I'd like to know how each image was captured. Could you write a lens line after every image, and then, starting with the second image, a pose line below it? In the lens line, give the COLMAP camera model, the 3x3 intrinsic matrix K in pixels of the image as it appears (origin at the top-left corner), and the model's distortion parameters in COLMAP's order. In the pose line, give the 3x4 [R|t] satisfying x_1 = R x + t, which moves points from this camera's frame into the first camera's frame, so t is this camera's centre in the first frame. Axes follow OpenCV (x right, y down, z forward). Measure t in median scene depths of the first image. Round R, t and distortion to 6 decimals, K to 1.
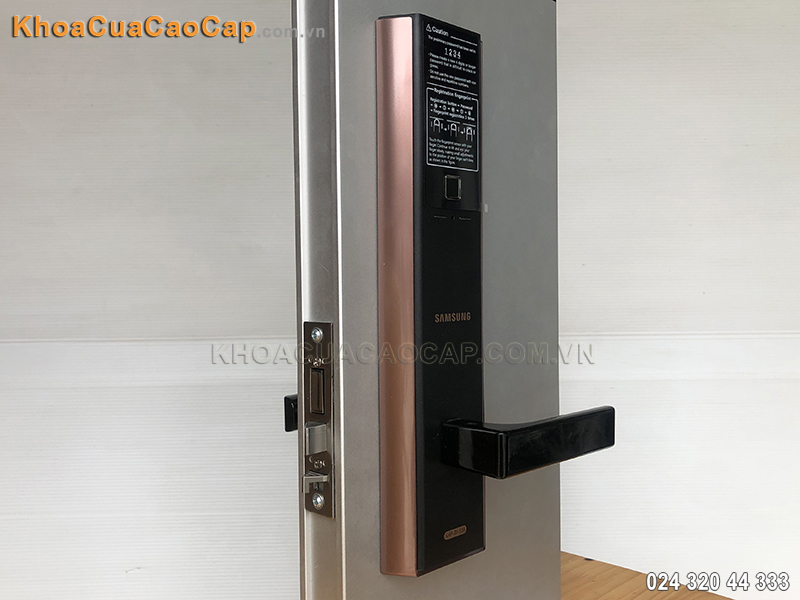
lens RADIAL K [[650.6, 0, 399.3], [0, 650.6, 297.6], [0, 0, 1]] dist [0.007930, 0.005975]
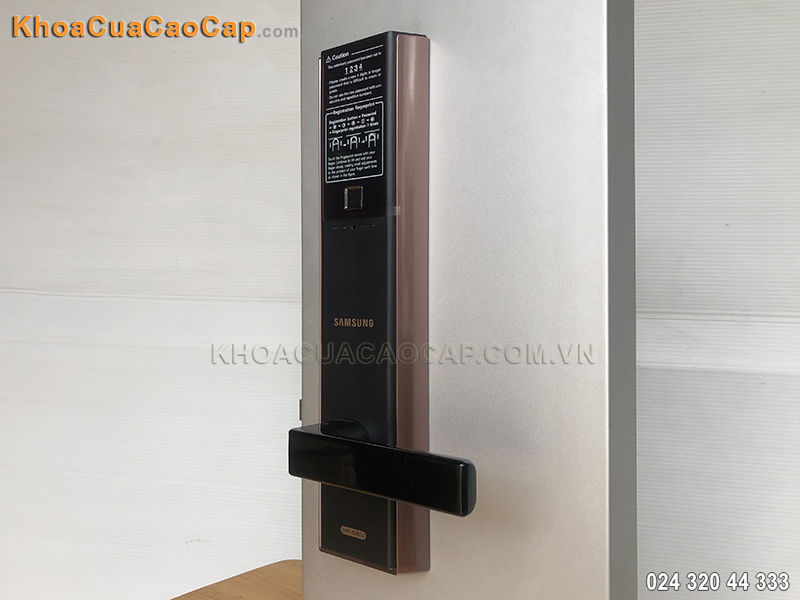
lens RADIAL K [[650.6, 0, 400.0], [0, 650.6, 304.0], [0, 0, 1]] dist [0.007930, 0.005975]
pose [[0.237291, 0.026721, -0.971071, 1.092331], [-0.031961, 0.999295, 0.019688, -0.022071], [0.970913, 0.026364, 0.237977, 0.812810]]
